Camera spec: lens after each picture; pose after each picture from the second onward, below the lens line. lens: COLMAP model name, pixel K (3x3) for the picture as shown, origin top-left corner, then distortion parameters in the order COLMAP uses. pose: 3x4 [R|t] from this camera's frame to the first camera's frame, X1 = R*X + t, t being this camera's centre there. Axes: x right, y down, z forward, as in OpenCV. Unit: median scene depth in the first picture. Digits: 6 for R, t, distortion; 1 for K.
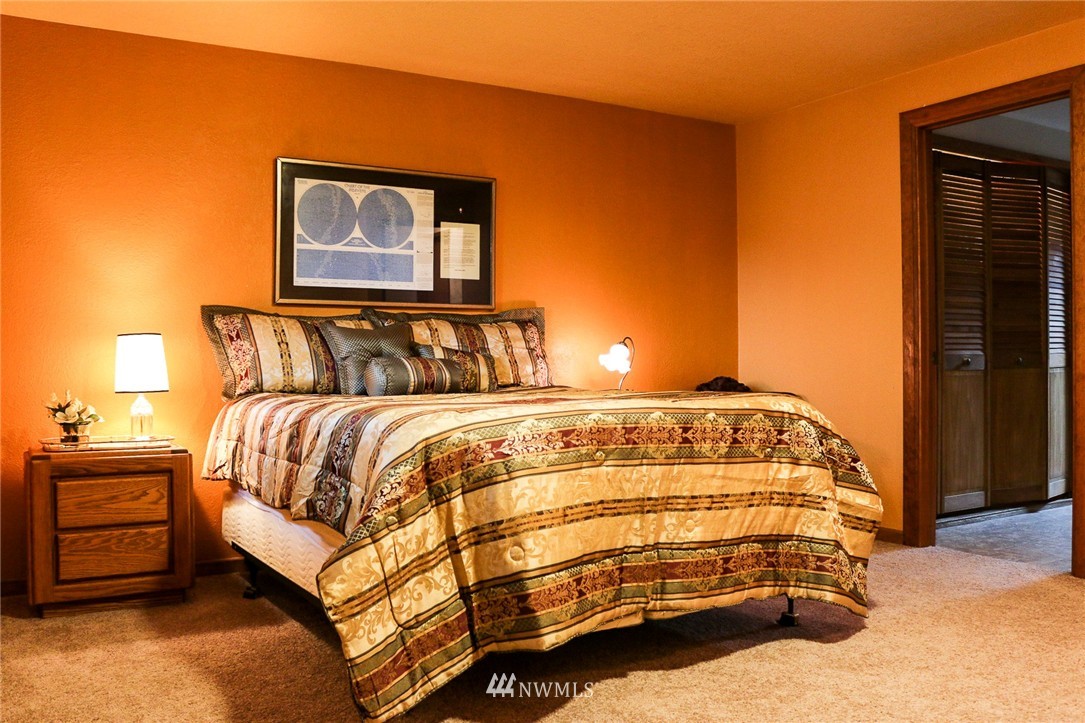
lens RADIAL K [[948.3, 0, 539.3], [0, 948.3, 360.0], [0, 0, 1]] dist [-0.160481, 0.132699]
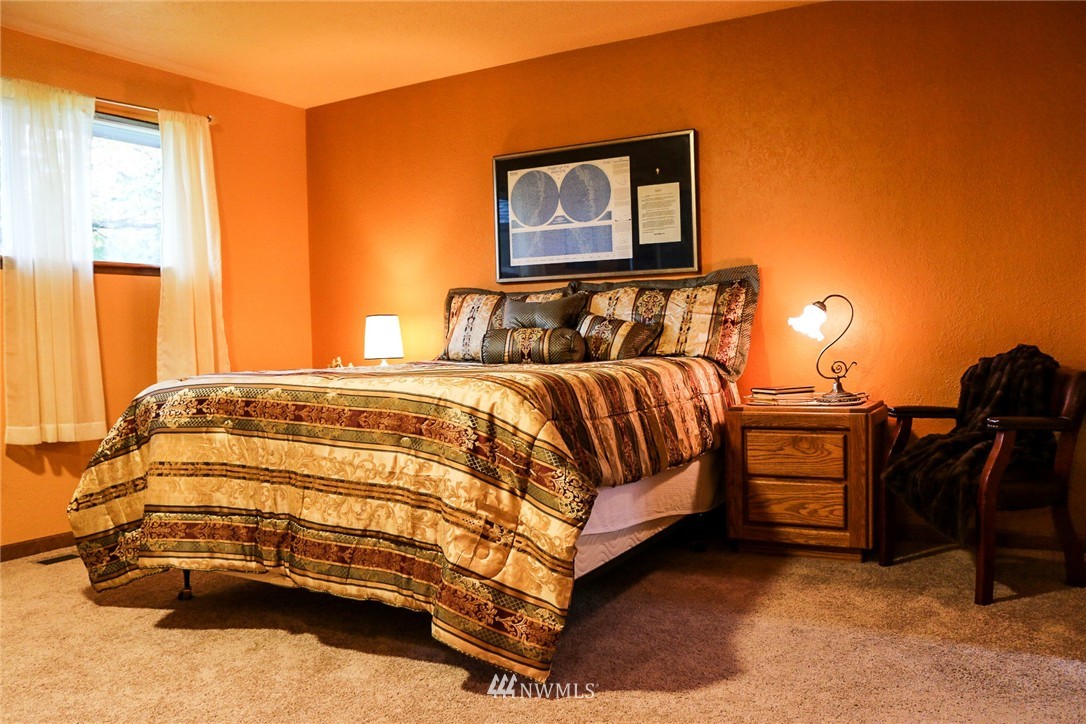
lens RADIAL K [[896.6, 0, 544.0], [0, 896.6, 367.5], [0, 0, 1]] dist [-0.159220, 0.135646]
pose [[0.487471, 0.024625, -0.872792, 0.691750], [0.025397, 0.998779, 0.042365, -0.001115], [0.872770, -0.042818, 0.486251, 0.484315]]
